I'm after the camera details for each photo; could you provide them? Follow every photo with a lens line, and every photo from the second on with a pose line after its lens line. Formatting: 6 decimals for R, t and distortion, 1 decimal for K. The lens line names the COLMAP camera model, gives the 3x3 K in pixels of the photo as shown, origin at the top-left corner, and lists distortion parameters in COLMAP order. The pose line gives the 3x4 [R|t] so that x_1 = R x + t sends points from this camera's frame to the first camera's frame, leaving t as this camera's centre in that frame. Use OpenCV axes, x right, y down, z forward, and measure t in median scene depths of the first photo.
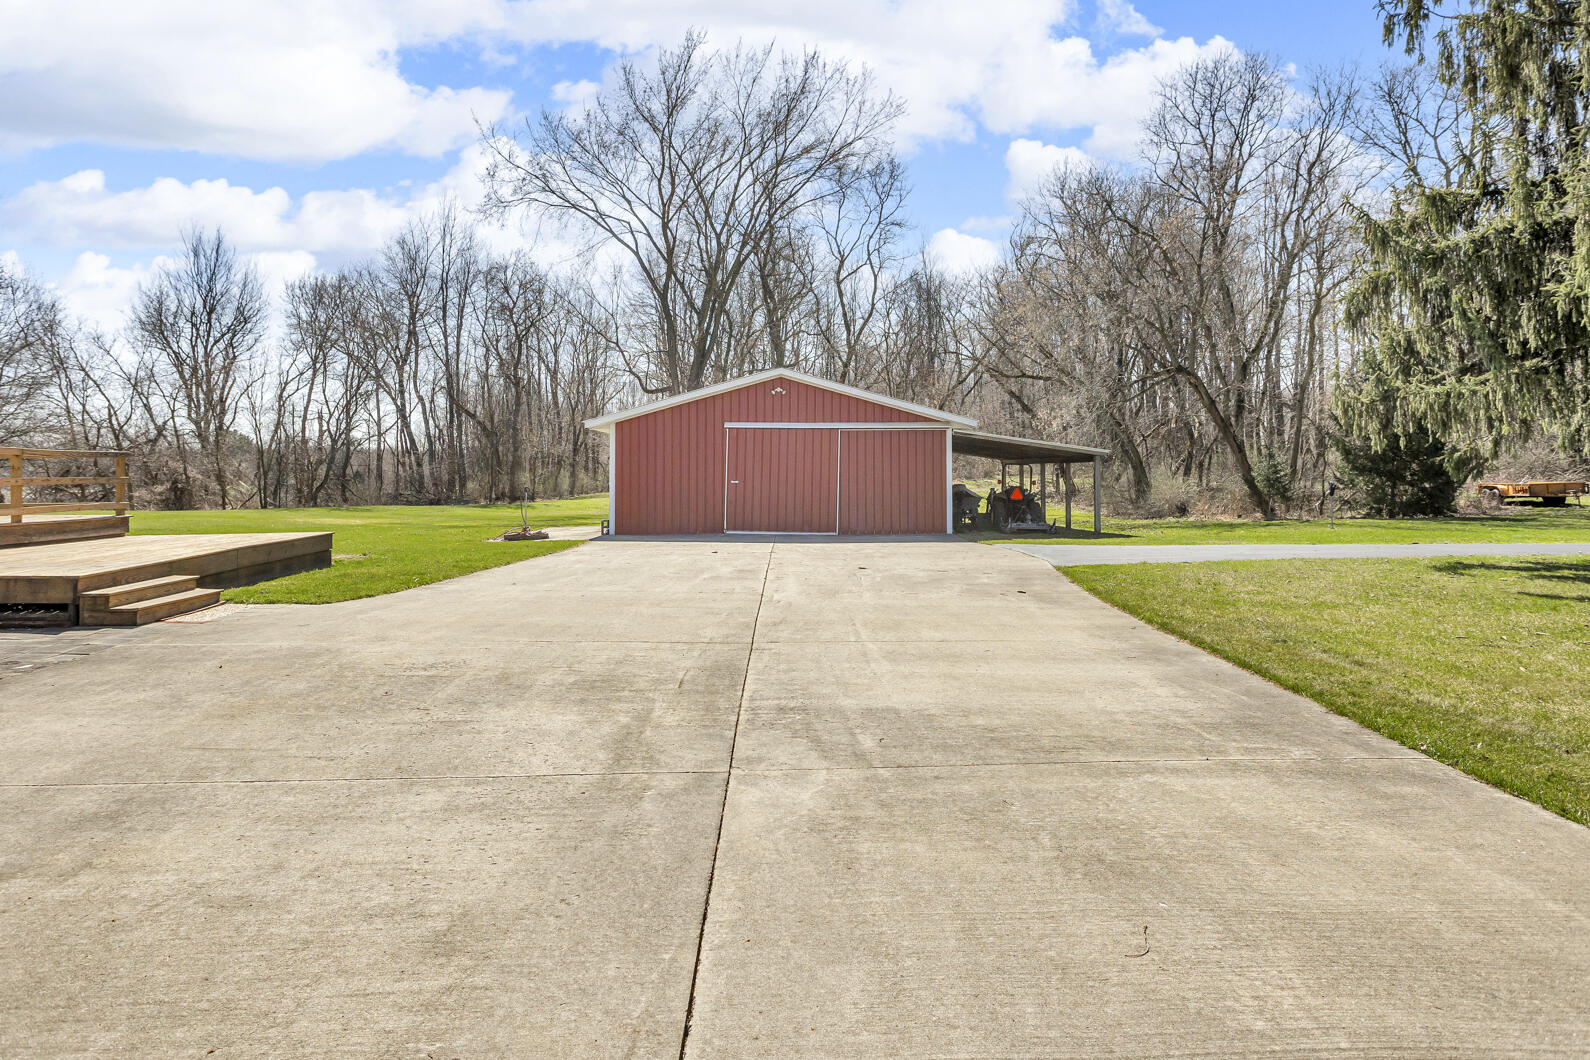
lens RADIAL K [[1044.4, 0, 807.6], [0, 1044.4, 477.9], [0, 0, 1]] dist [-0.000672, 0.000238]
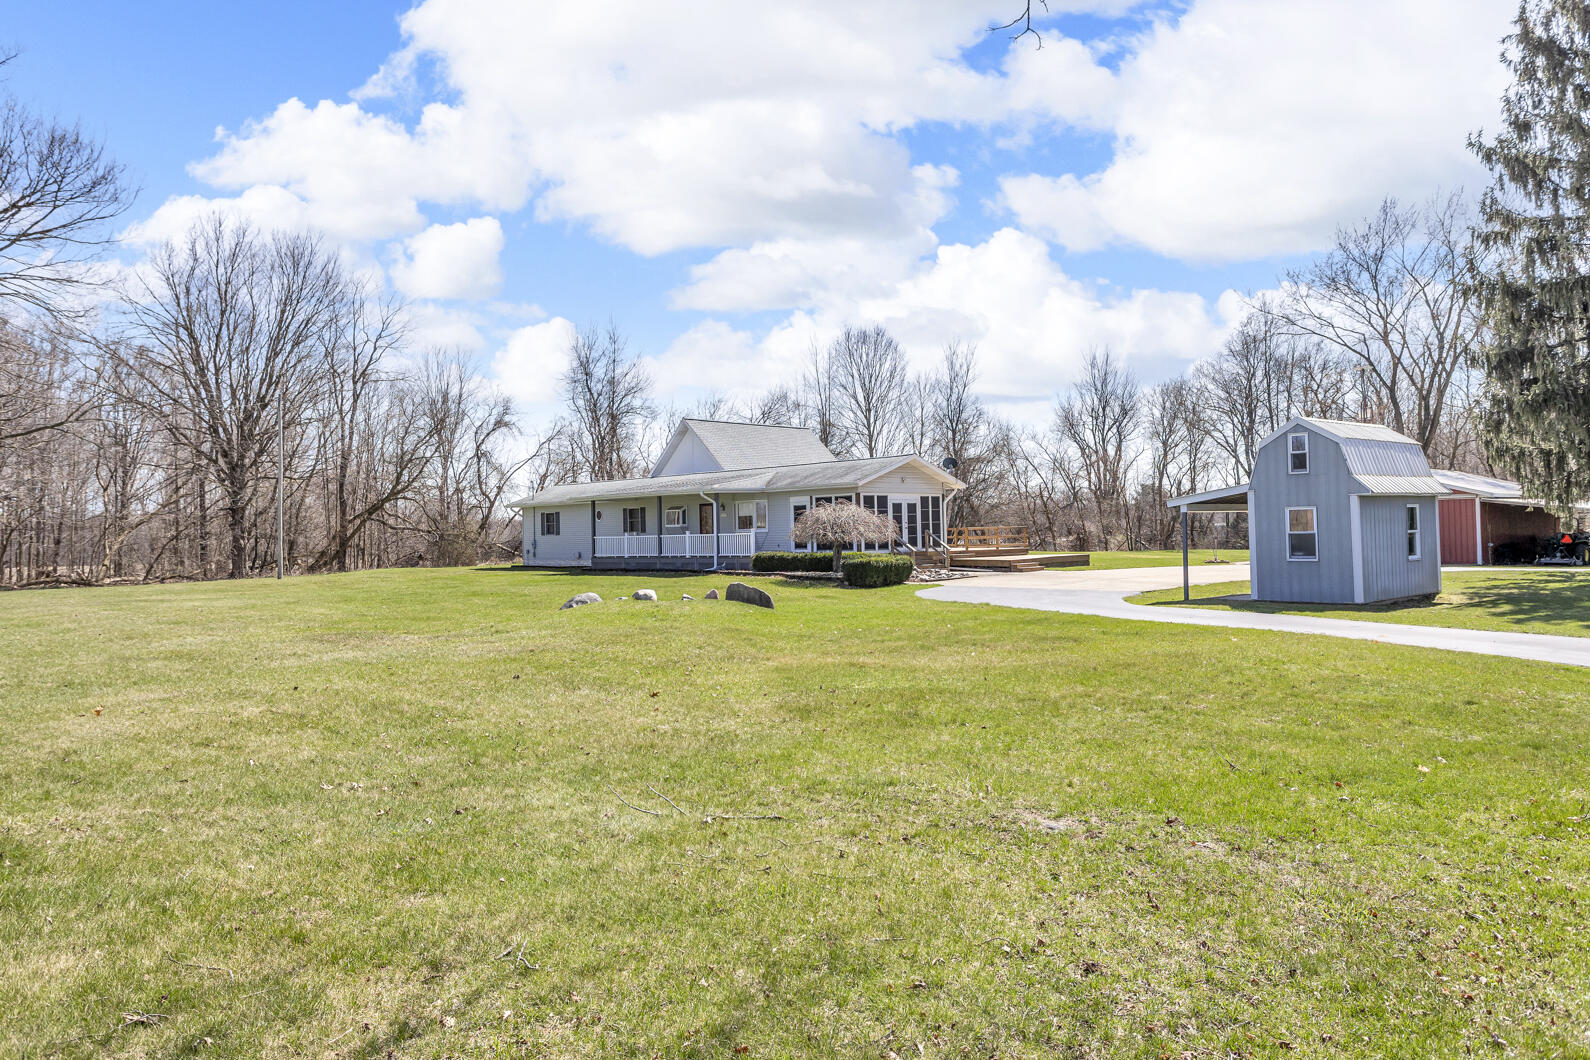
lens RADIAL K [[1124.1, 0, 795.2], [0, 1124.1, 529.9], [0, 0, 1]] dist [-0.001798, -0.000246]
pose [[0.684772, -0.014532, -0.728613, 0.238816], [0.018564, 0.999825, -0.002494, -0.004940], [0.728521, -0.011818, 0.684921, -0.326213]]
